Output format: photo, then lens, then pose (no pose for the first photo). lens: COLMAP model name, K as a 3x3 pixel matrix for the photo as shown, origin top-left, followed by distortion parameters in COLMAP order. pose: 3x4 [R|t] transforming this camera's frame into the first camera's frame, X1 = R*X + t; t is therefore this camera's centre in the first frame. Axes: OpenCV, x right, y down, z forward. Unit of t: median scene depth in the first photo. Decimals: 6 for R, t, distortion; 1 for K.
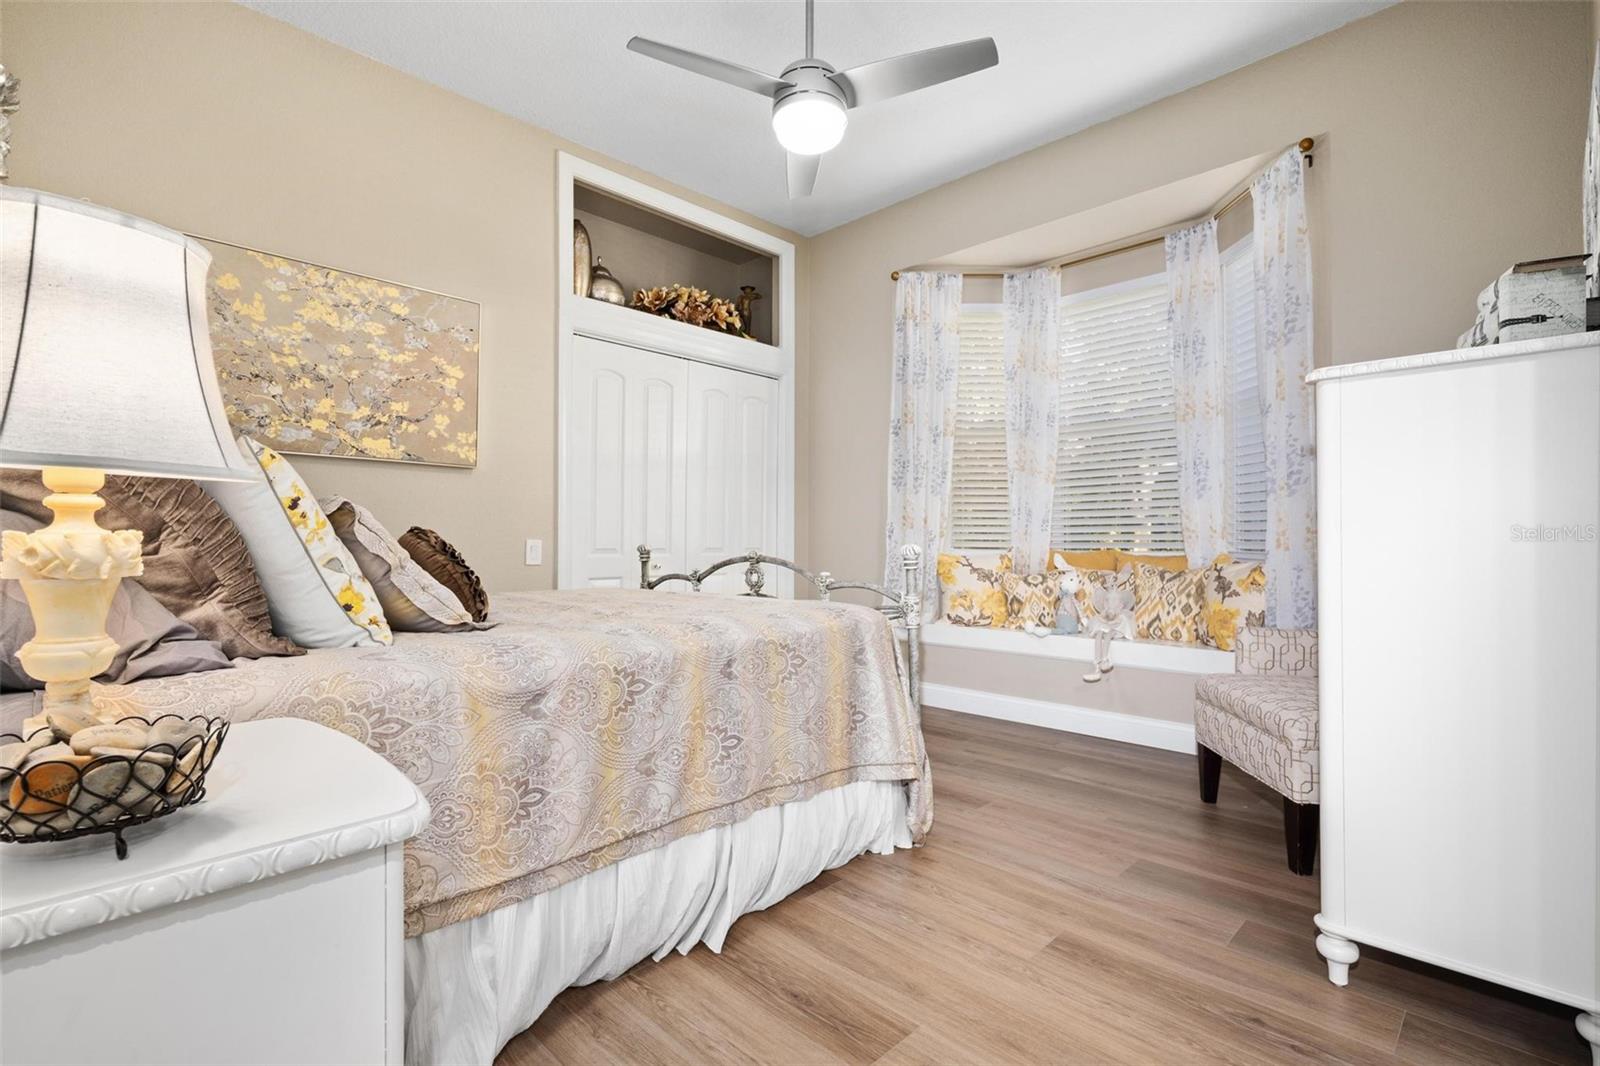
lens RADIAL K [[746.9, 0, 794.9], [0, 746.9, 533.8], [0, 0, 1]] dist [0.006351, -0.000294]
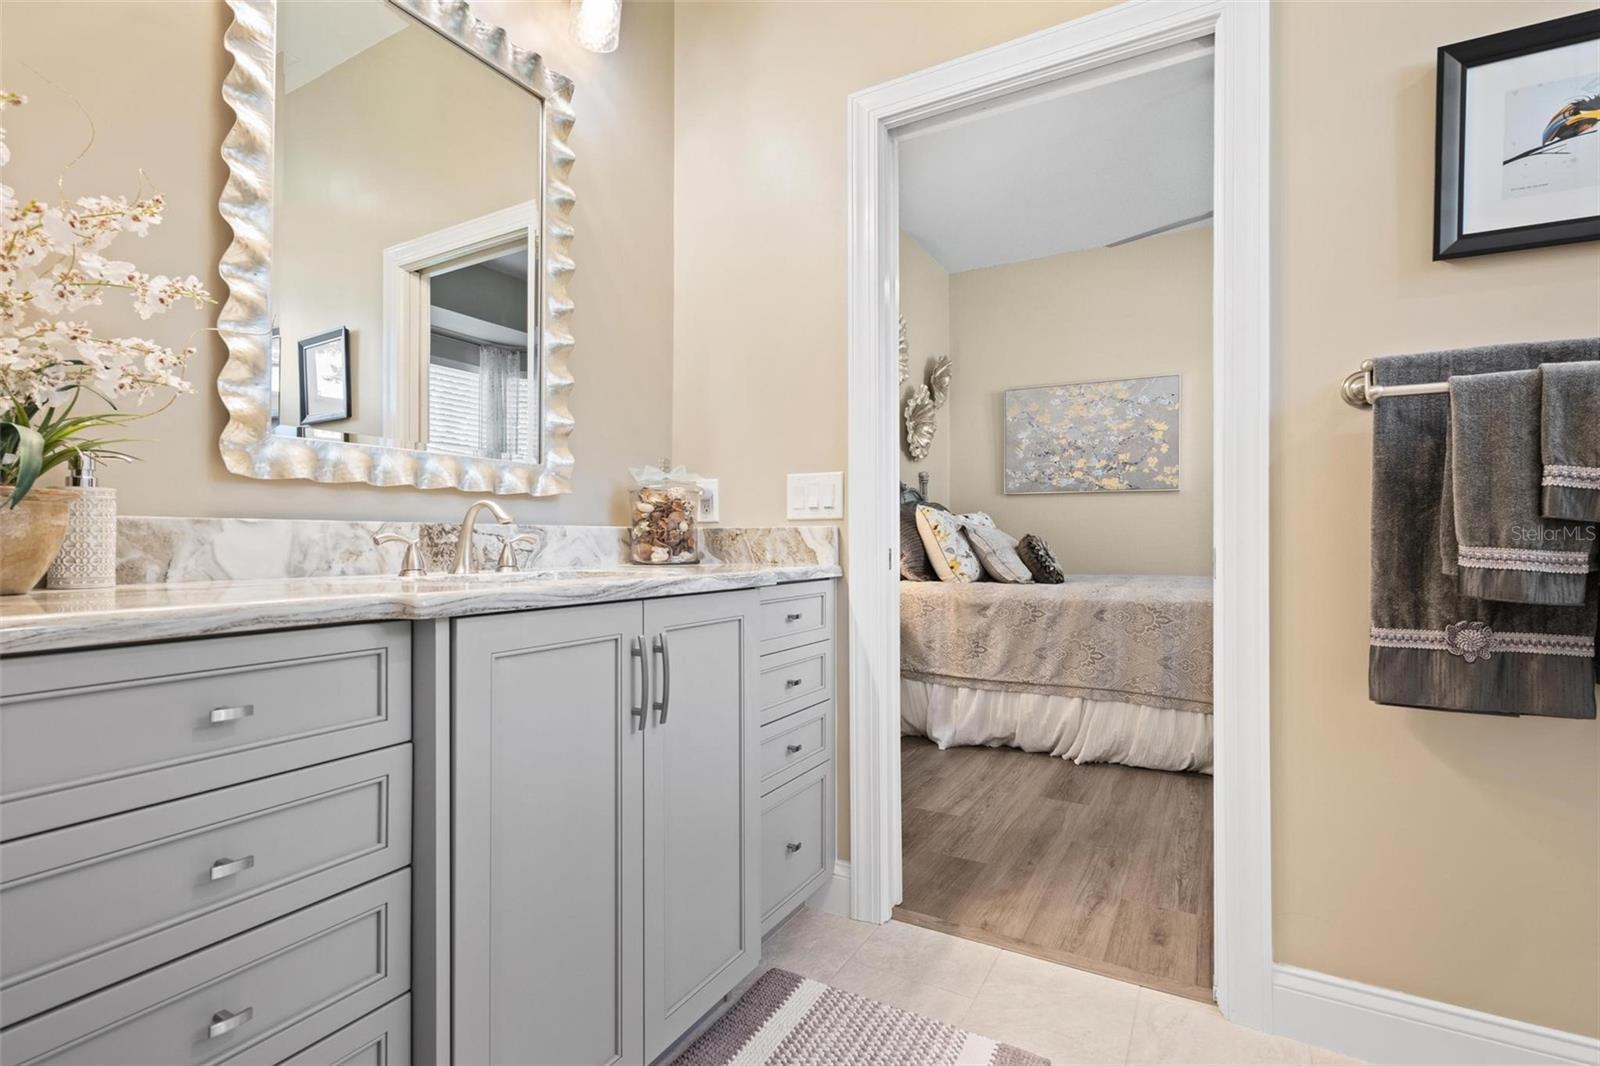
lens RADIAL K [[746.9, 0, 796.4], [0, 746.9, 537.5], [0, 0, 1]] dist [0.006351, -0.000294]
pose [[0.254362, -0.002915, -0.967105, 1.093055], [0.008069, 0.999967, -0.000891, -0.003029], [0.967075, -0.007576, 0.254377, -0.098797]]
